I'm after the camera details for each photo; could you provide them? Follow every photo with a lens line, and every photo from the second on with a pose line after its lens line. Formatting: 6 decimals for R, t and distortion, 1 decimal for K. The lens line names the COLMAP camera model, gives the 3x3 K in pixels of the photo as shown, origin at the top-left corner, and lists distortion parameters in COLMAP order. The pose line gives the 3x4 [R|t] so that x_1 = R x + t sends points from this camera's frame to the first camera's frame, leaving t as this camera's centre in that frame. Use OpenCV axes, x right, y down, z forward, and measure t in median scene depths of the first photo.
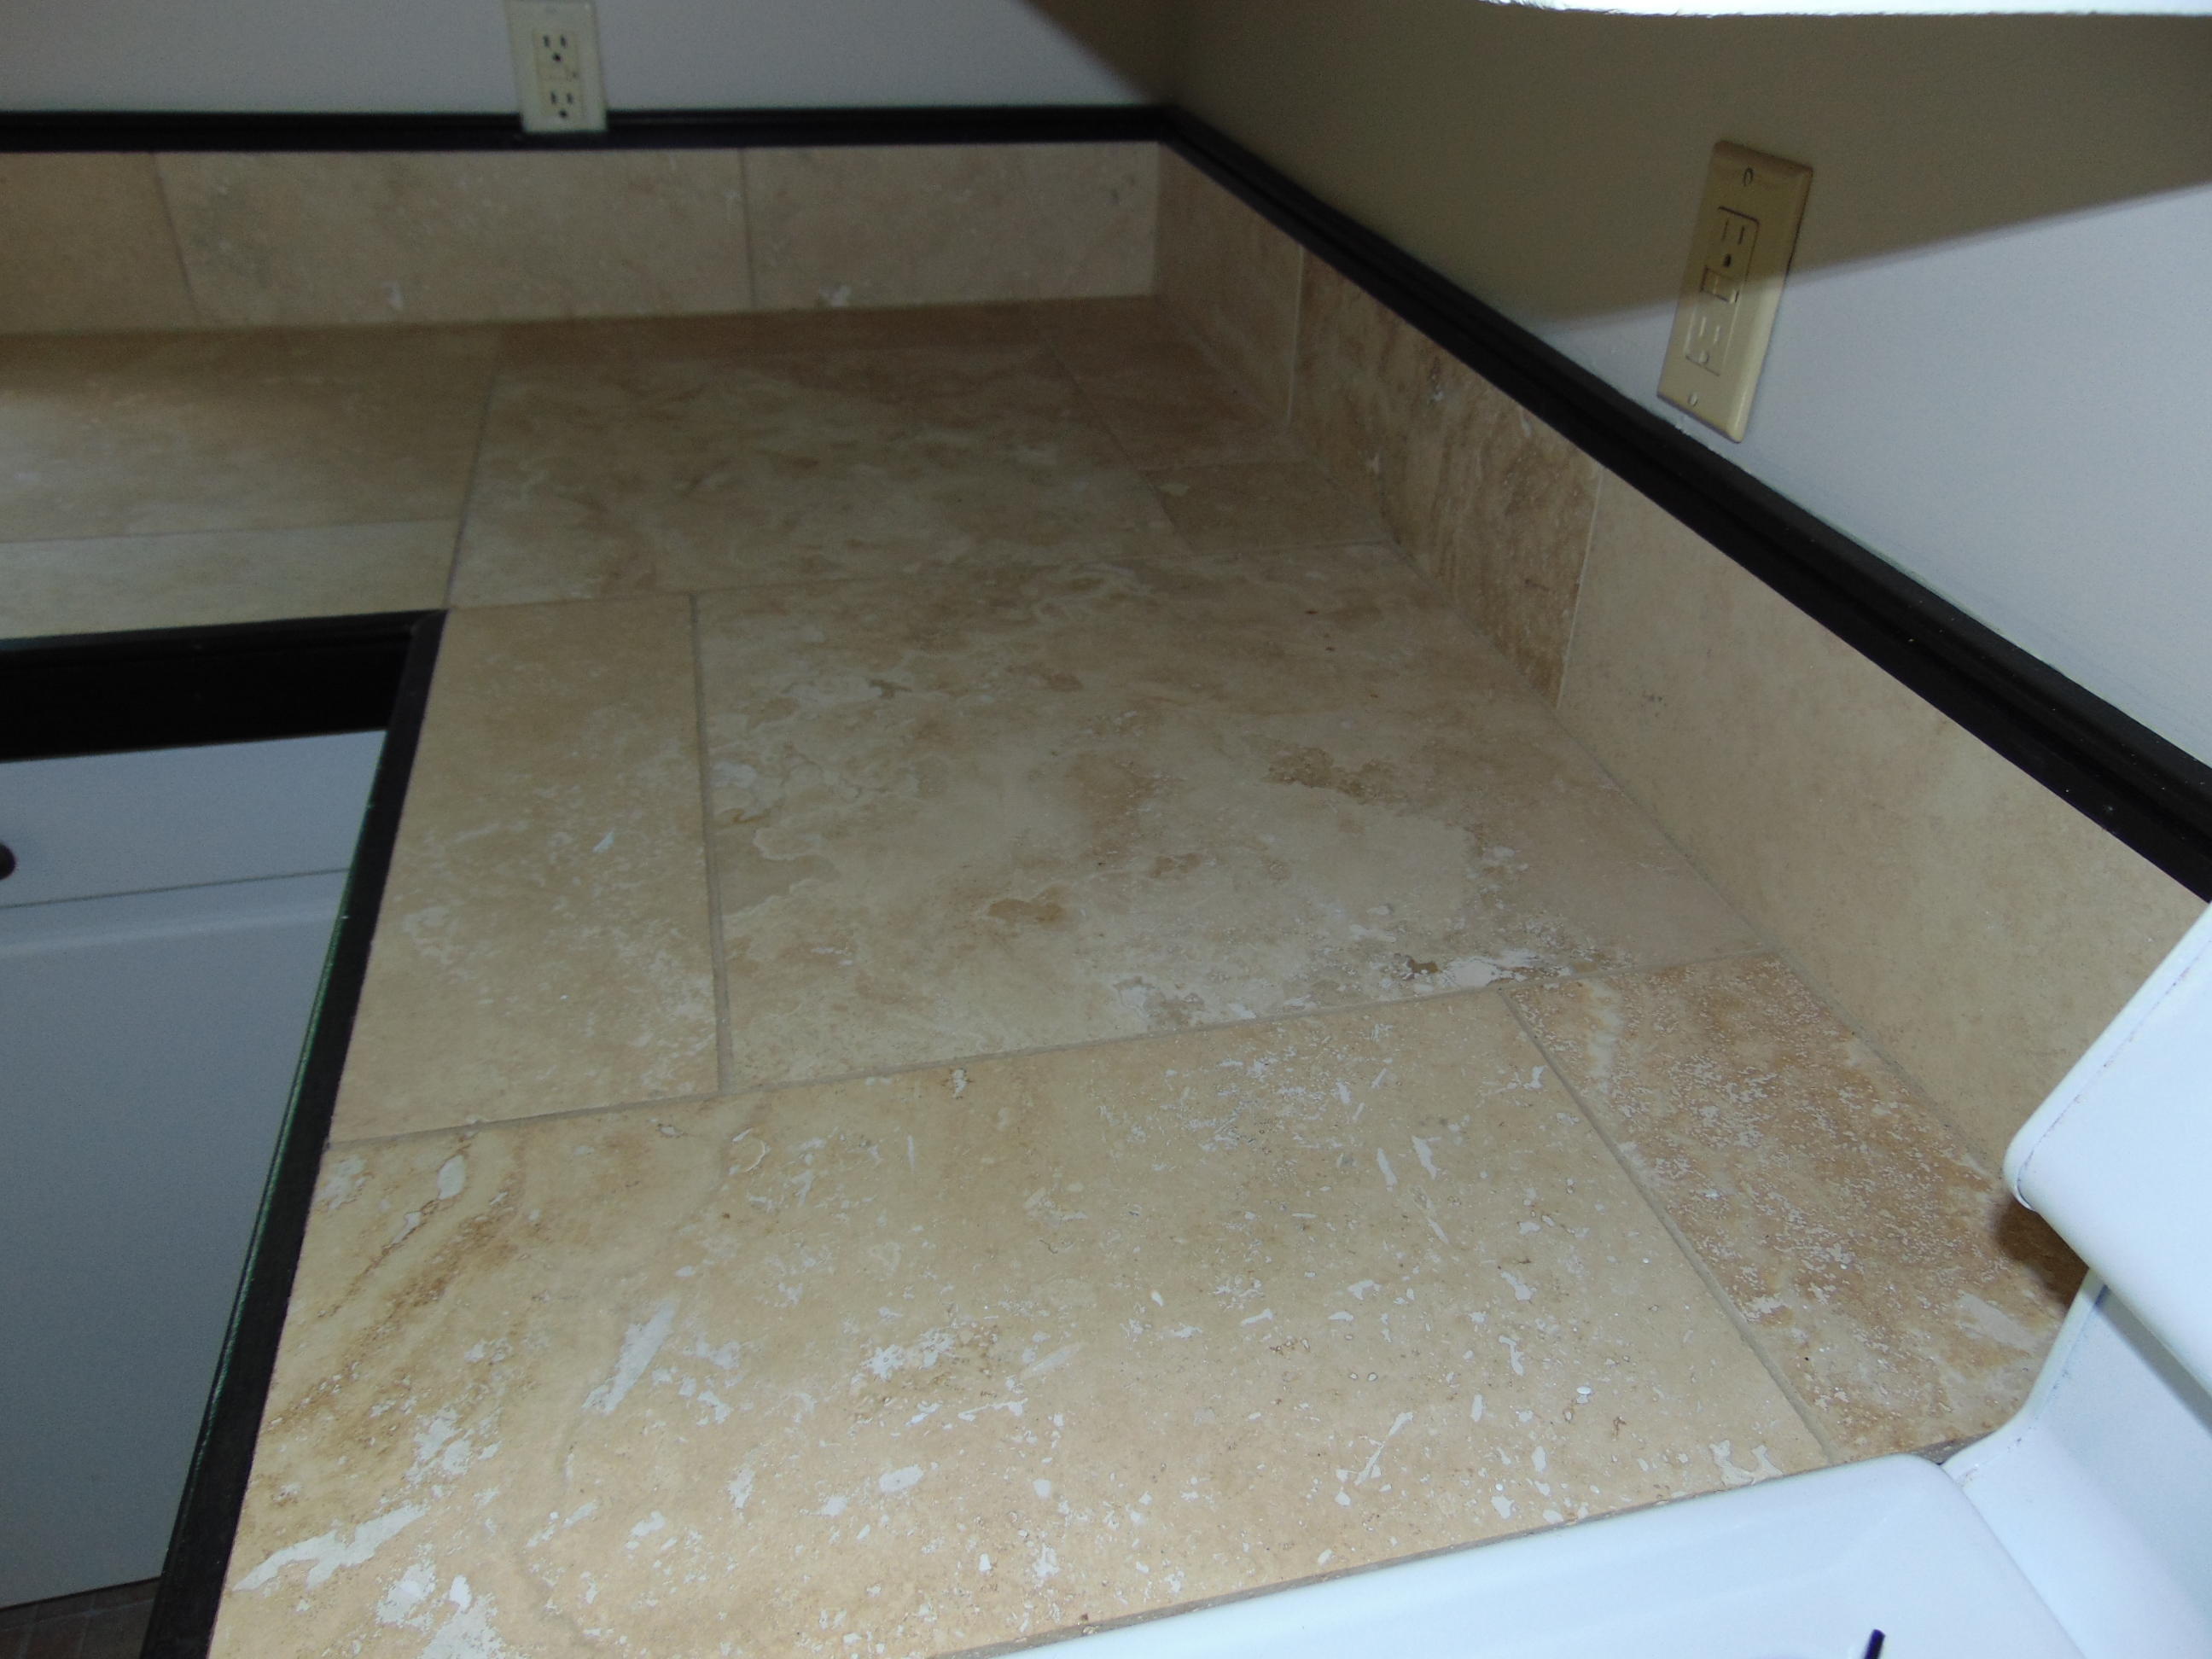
lens RADIAL K [[1646.1, 0, 1115.1], [0, 1646.1, 835.3], [0, 0, 1]] dist [-0.040351, 0.078237]
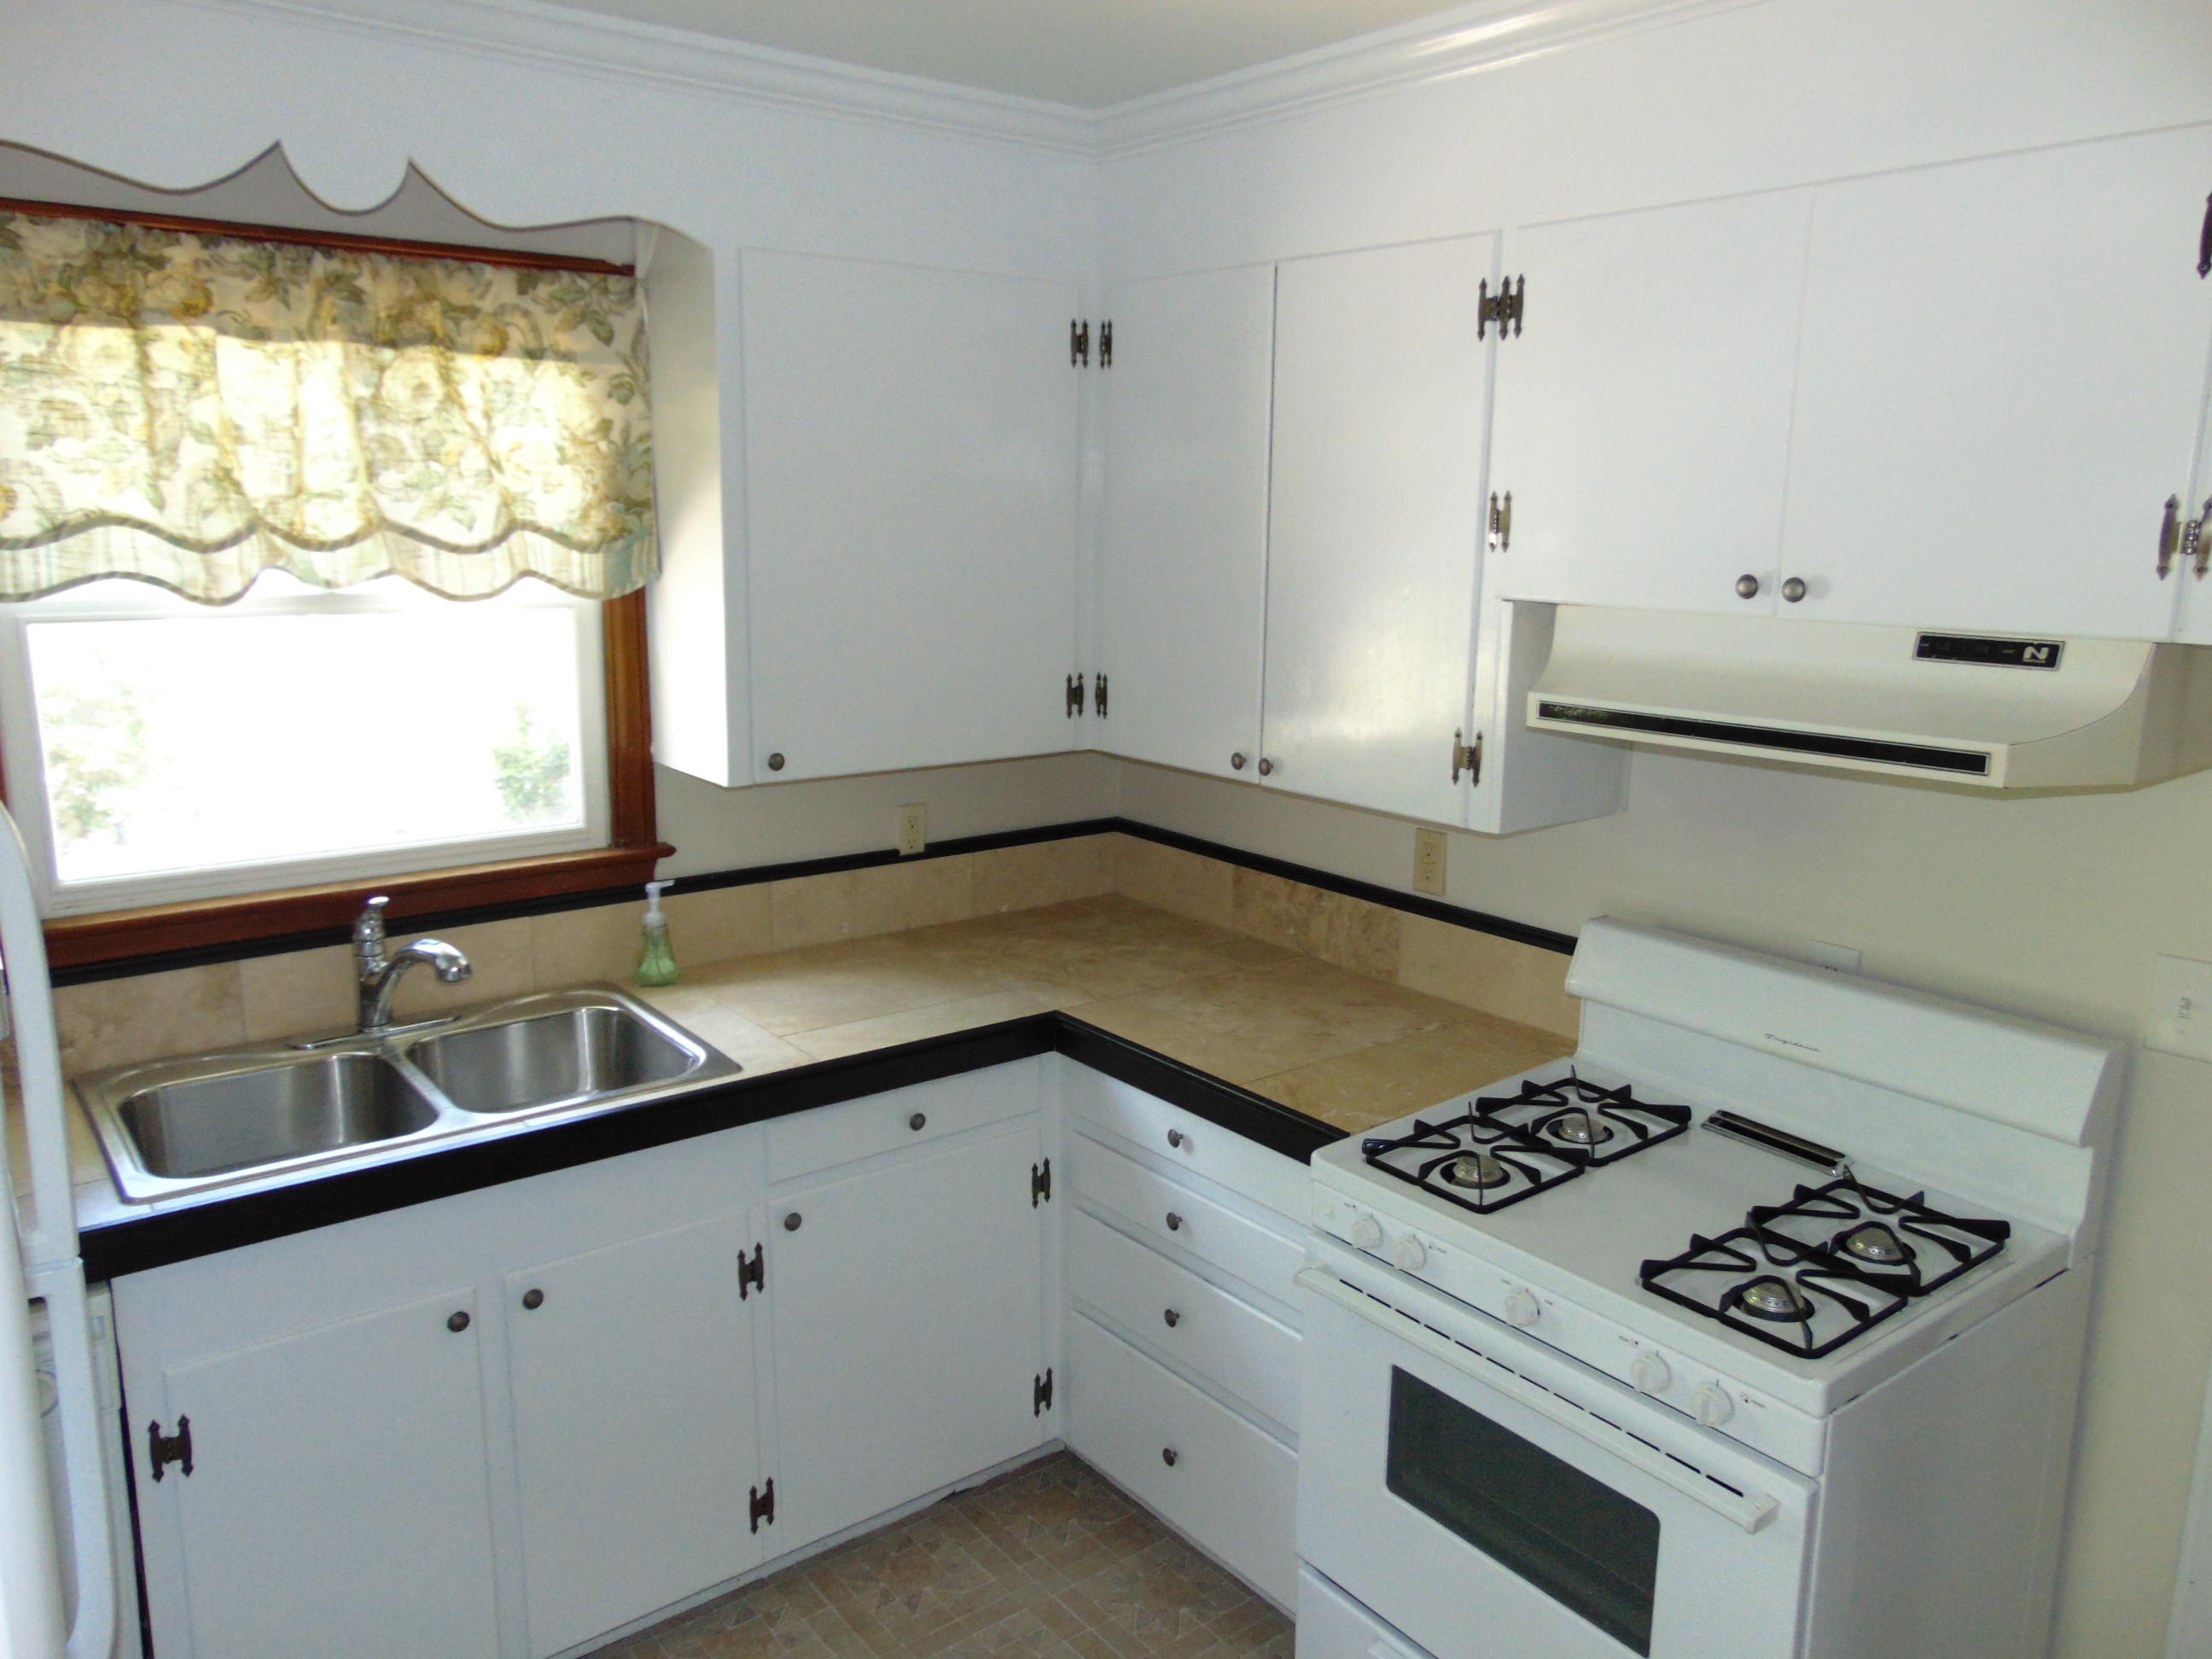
lens RADIAL K [[1646.1, 0, 1115.1], [0, 1646.1, 835.3], [0, 0, 1]] dist [-0.040351, 0.078237]
pose [[0.914935, -0.102405, 0.390393, -1.130567], [0.232376, 0.924523, -0.302089, 0.385099], [-0.329992, 0.367110, 0.869676, -1.354767]]
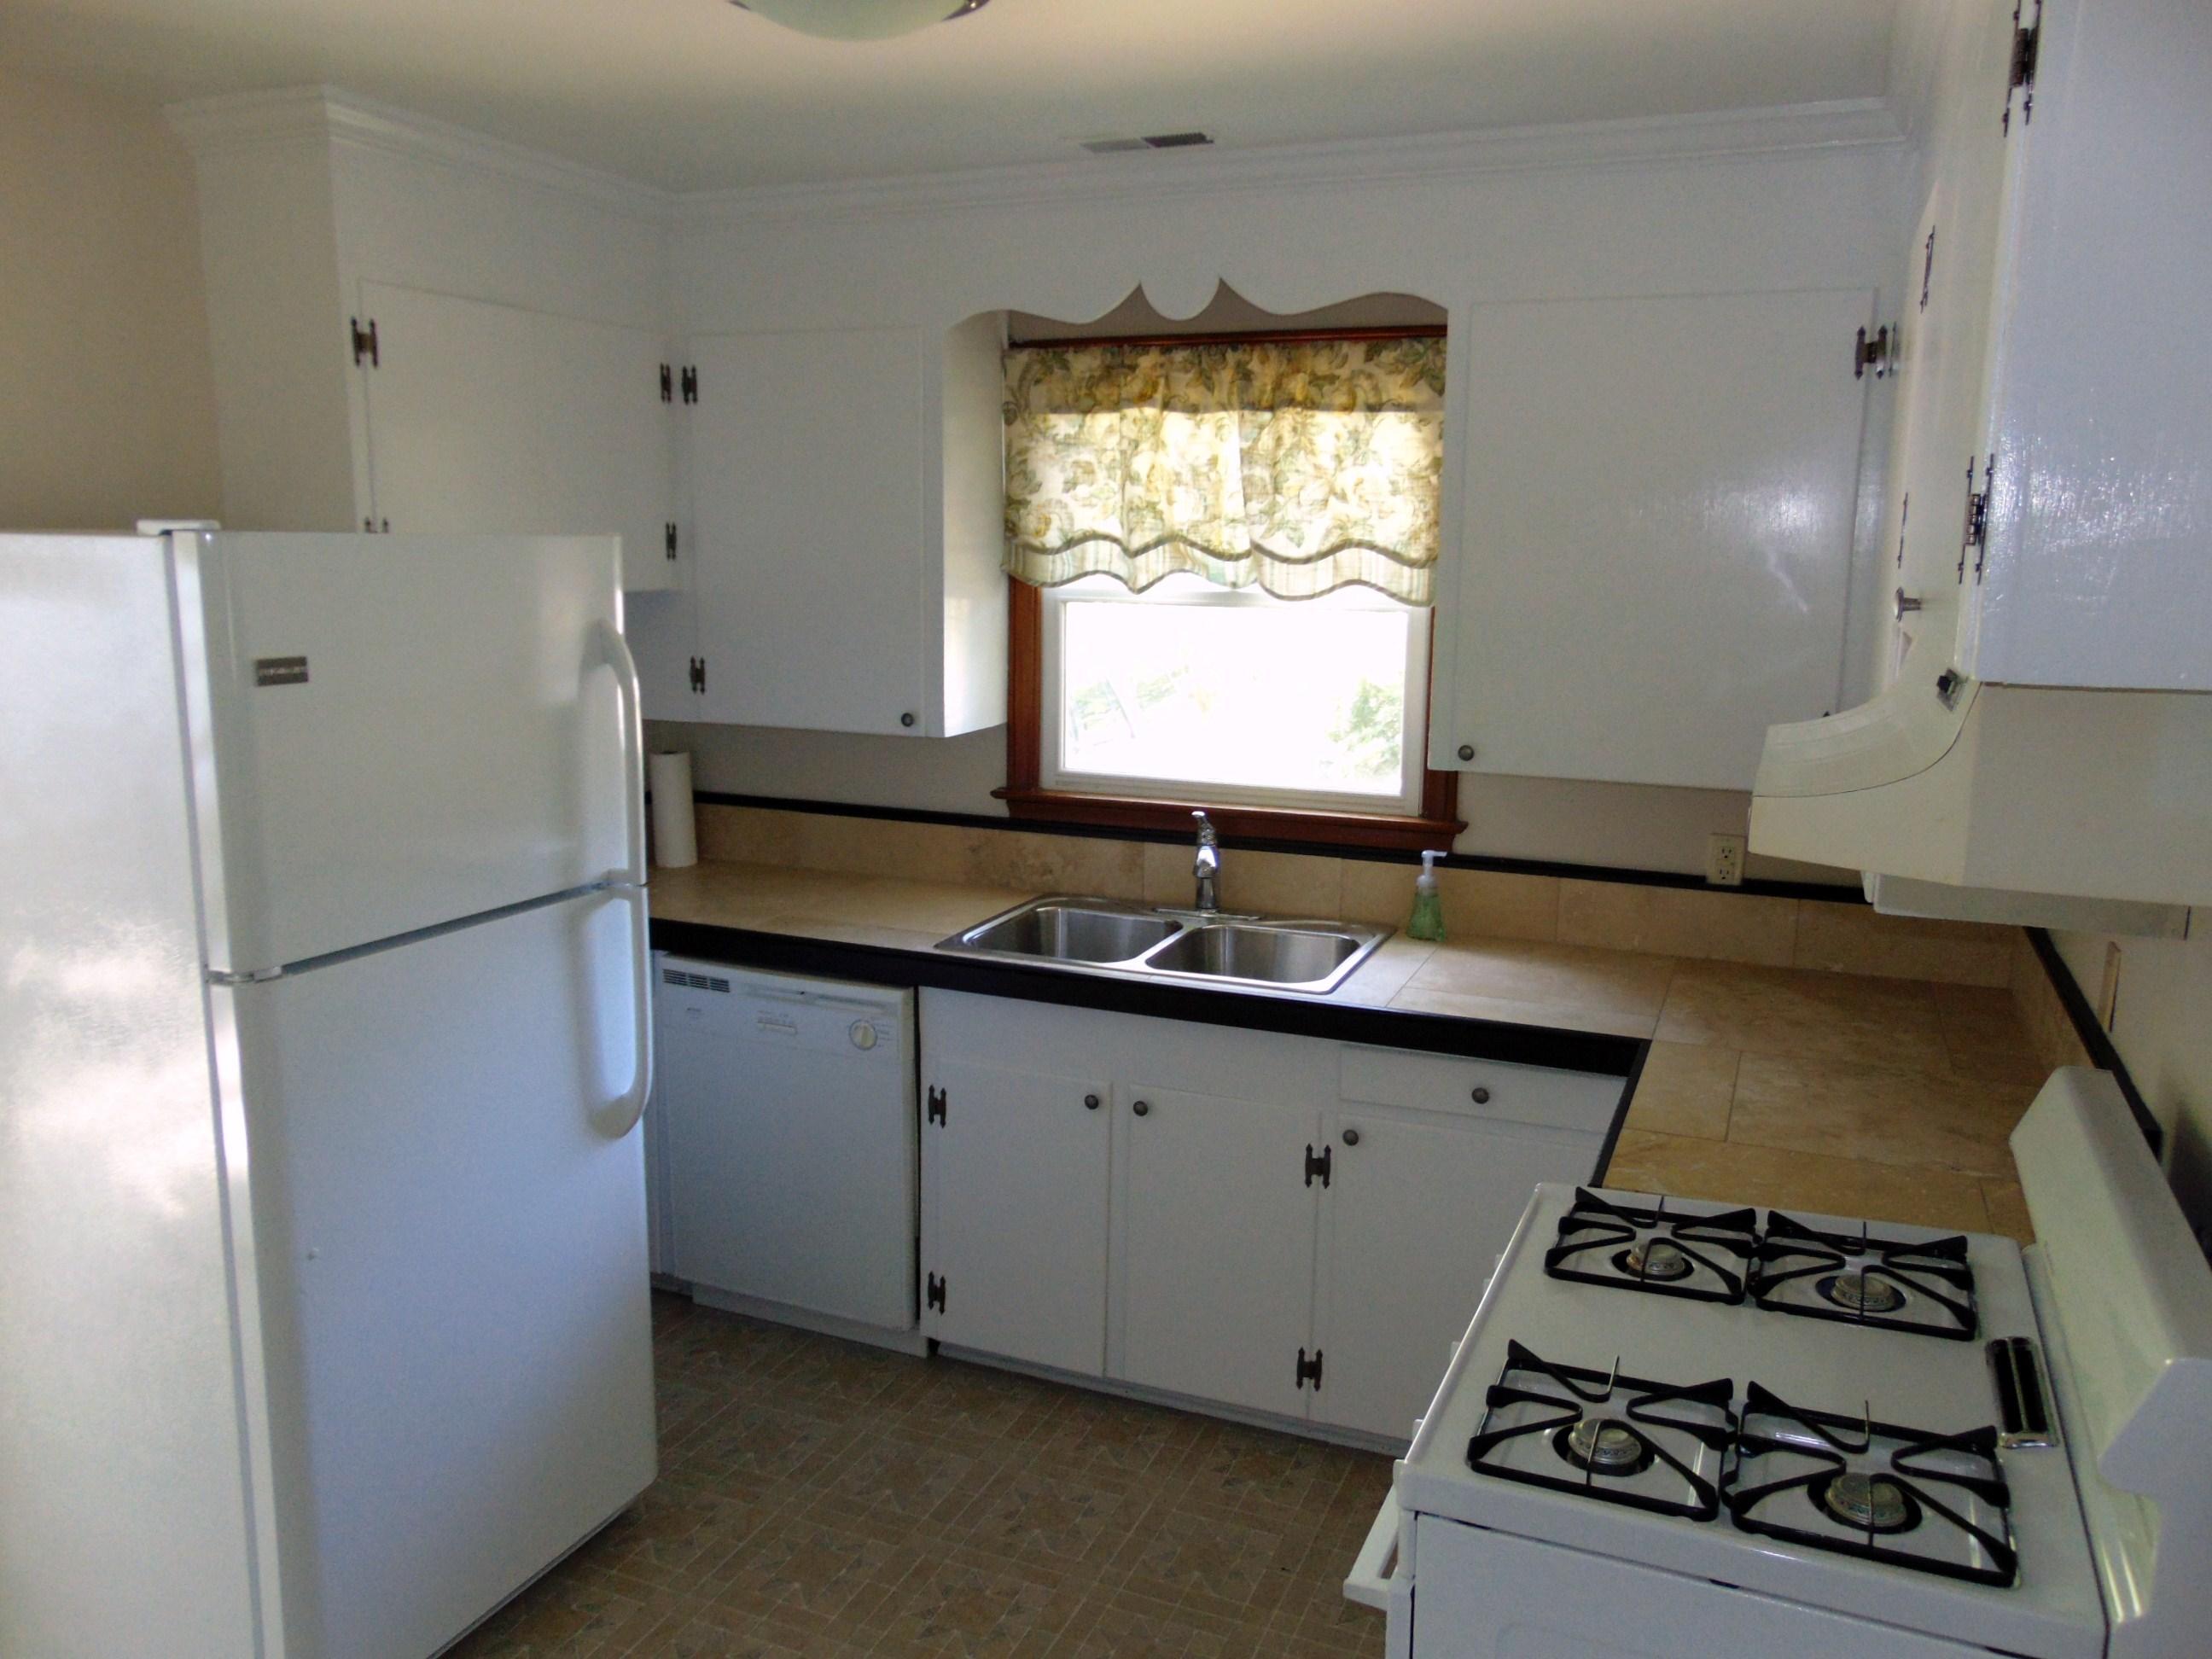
lens RADIAL K [[1646.1, 0, 1115.1], [0, 1646.1, 835.3], [0, 0, 1]] dist [-0.040351, 0.078237]
pose [[0.801006, 0.086031, -0.592443, 0.402475], [-0.312106, 0.904501, -0.290633, 0.526851], [0.510862, 0.417703, 0.751361, -1.415233]]
